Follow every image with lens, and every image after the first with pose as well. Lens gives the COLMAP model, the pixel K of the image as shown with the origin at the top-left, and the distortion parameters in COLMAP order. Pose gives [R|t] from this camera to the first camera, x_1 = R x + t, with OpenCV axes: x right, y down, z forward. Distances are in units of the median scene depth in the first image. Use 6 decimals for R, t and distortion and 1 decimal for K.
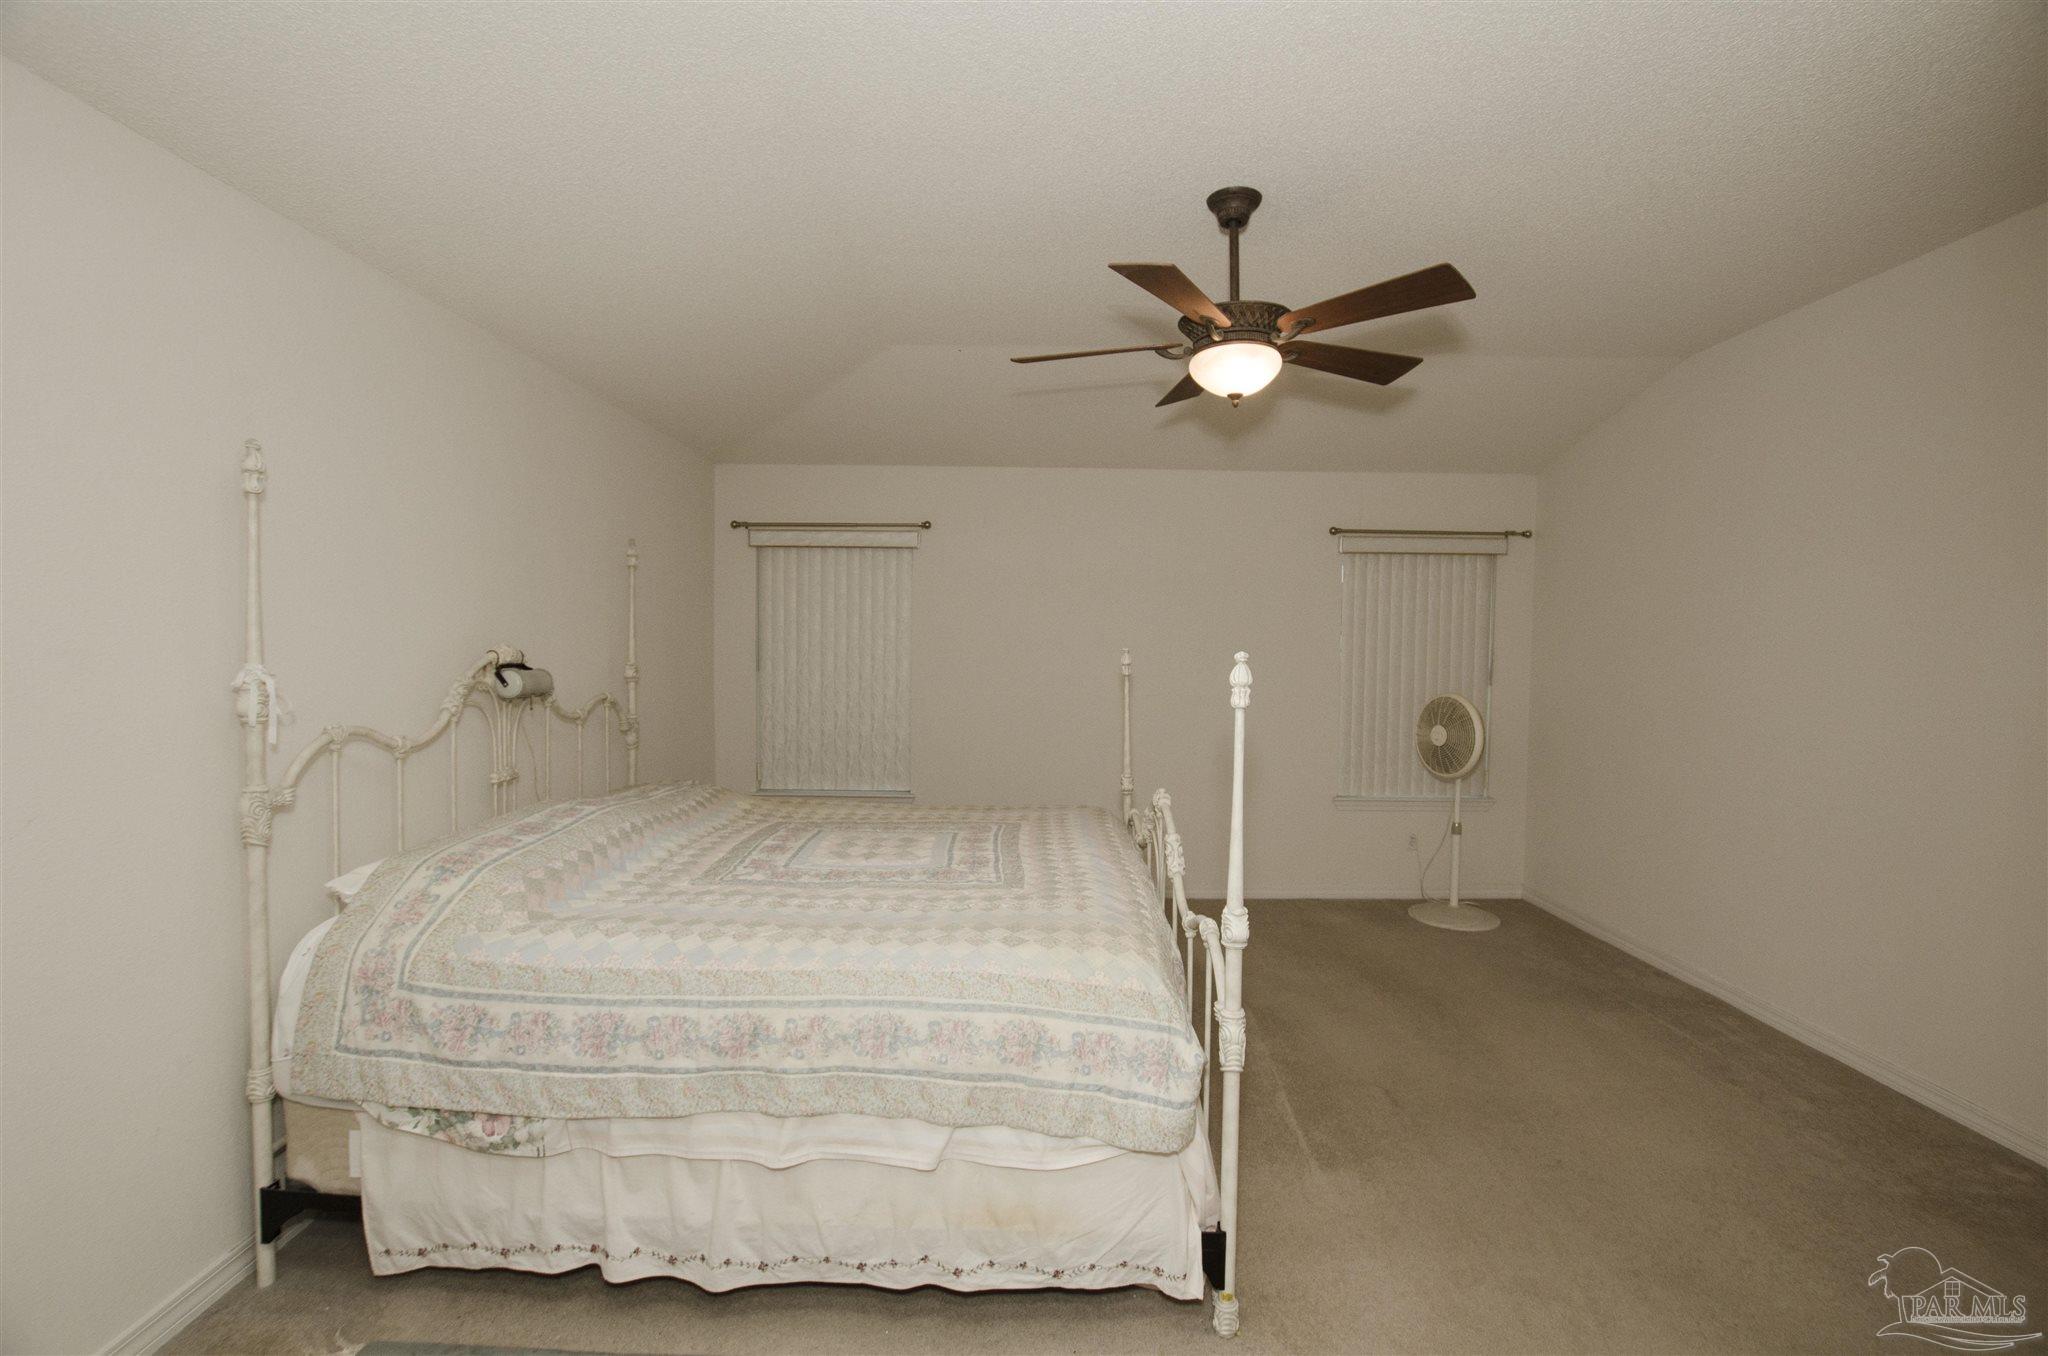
lens RADIAL K [[885.9, 0, 1024.0], [0, 885.9, 678.0], [0, 0, 1]] dist [-0.025313, 0.000223]
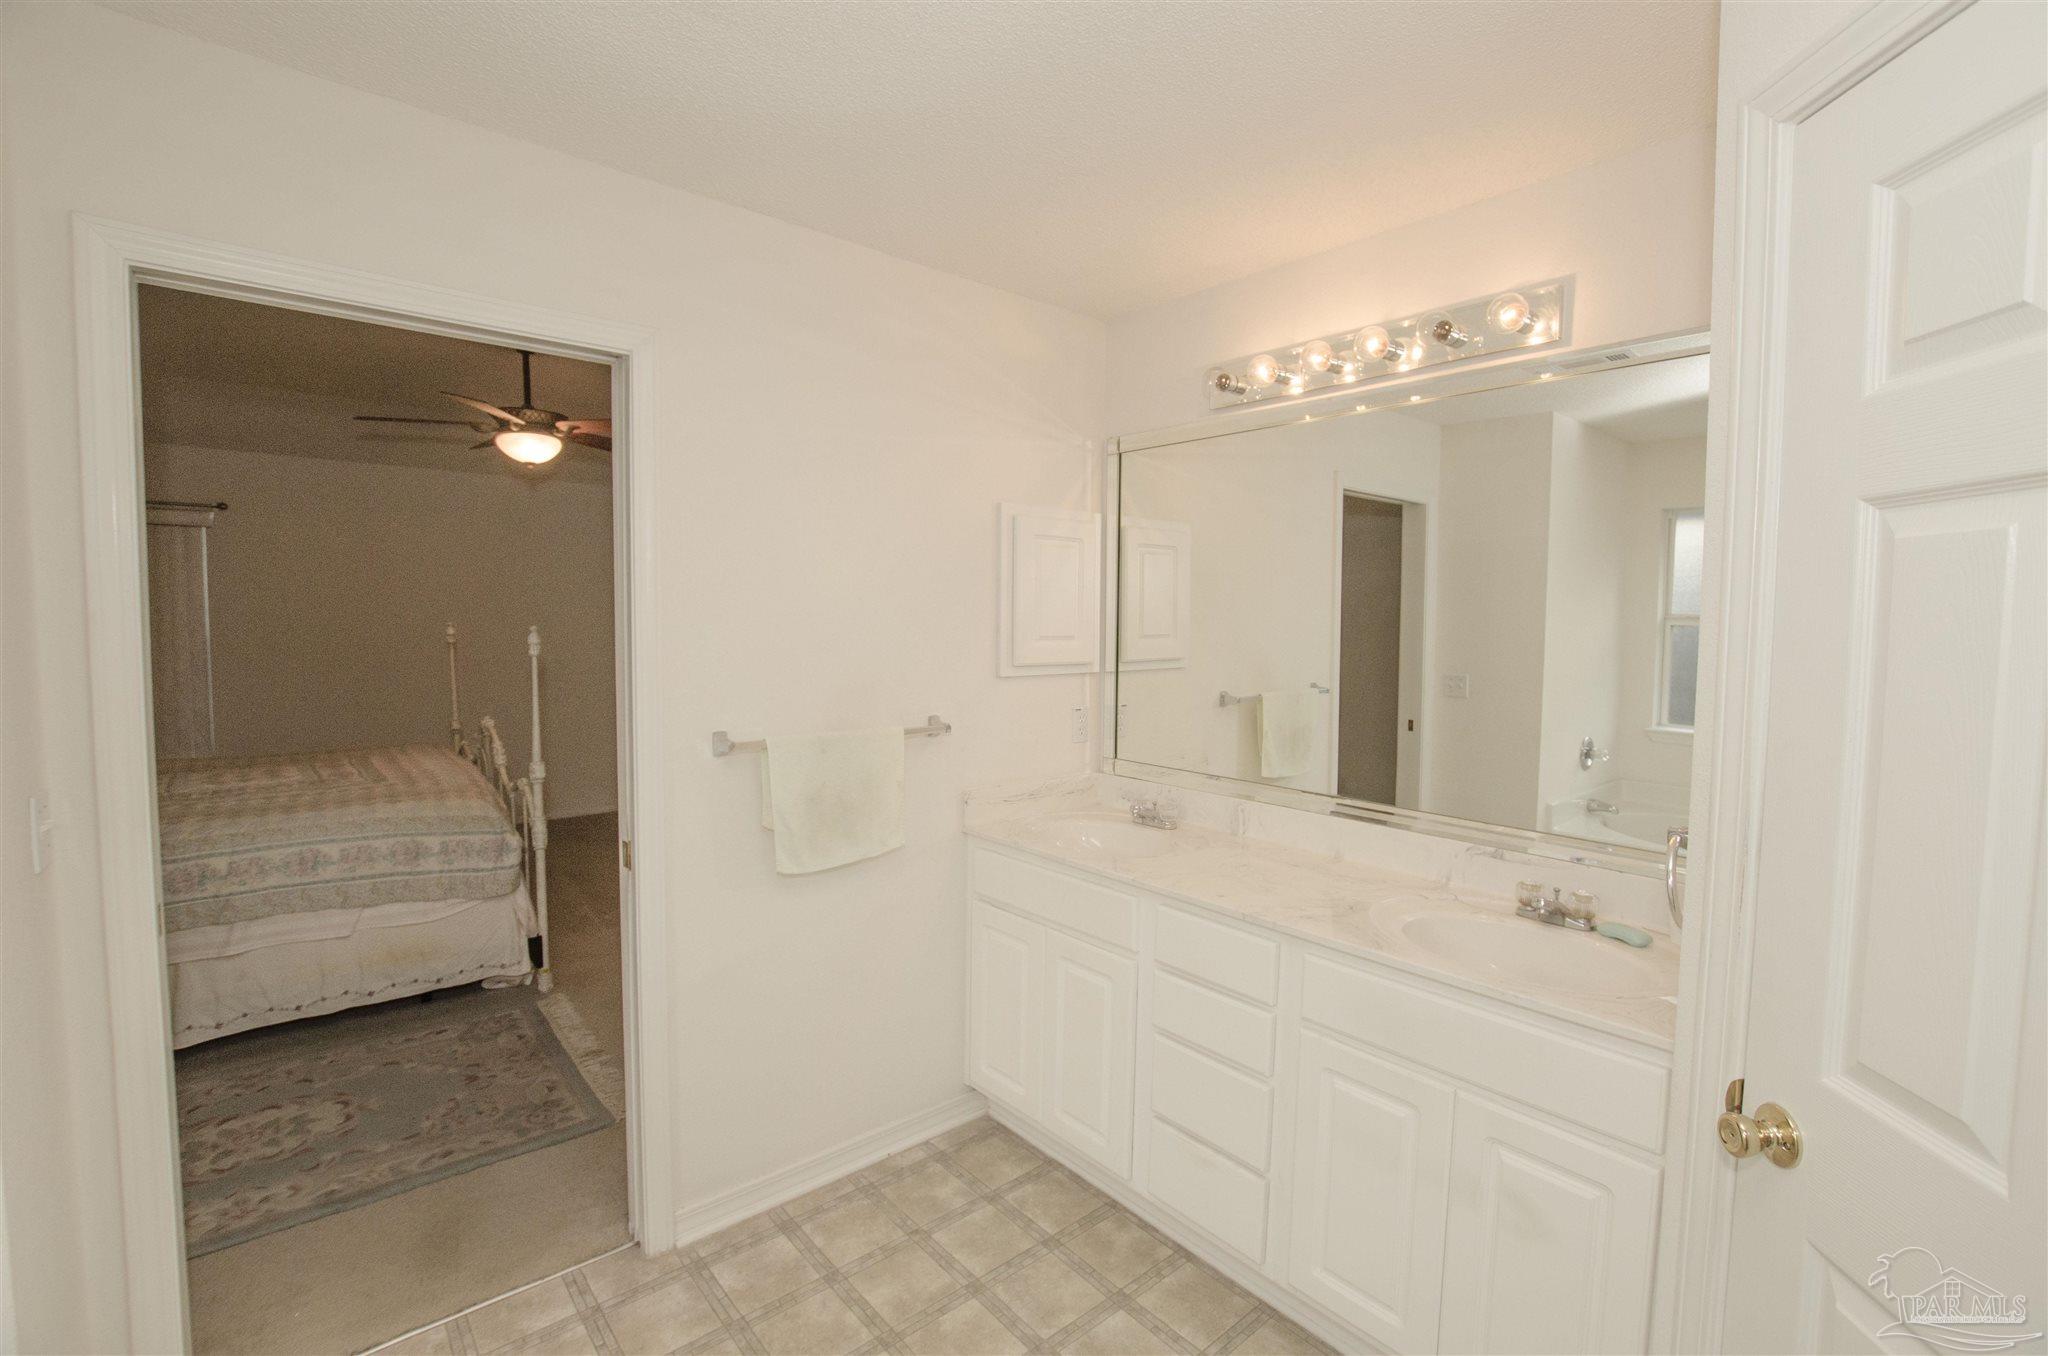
lens RADIAL K [[885.9, 0, 1024.0], [0, 885.9, 678.0], [0, 0, 1]] dist [-0.025313, 0.000223]
pose [[0.753810, -0.046707, 0.655431, -0.196092], [0.023546, 0.998750, 0.044091, 0.023051], [-0.656671, -0.017804, 0.753967, -1.080734]]
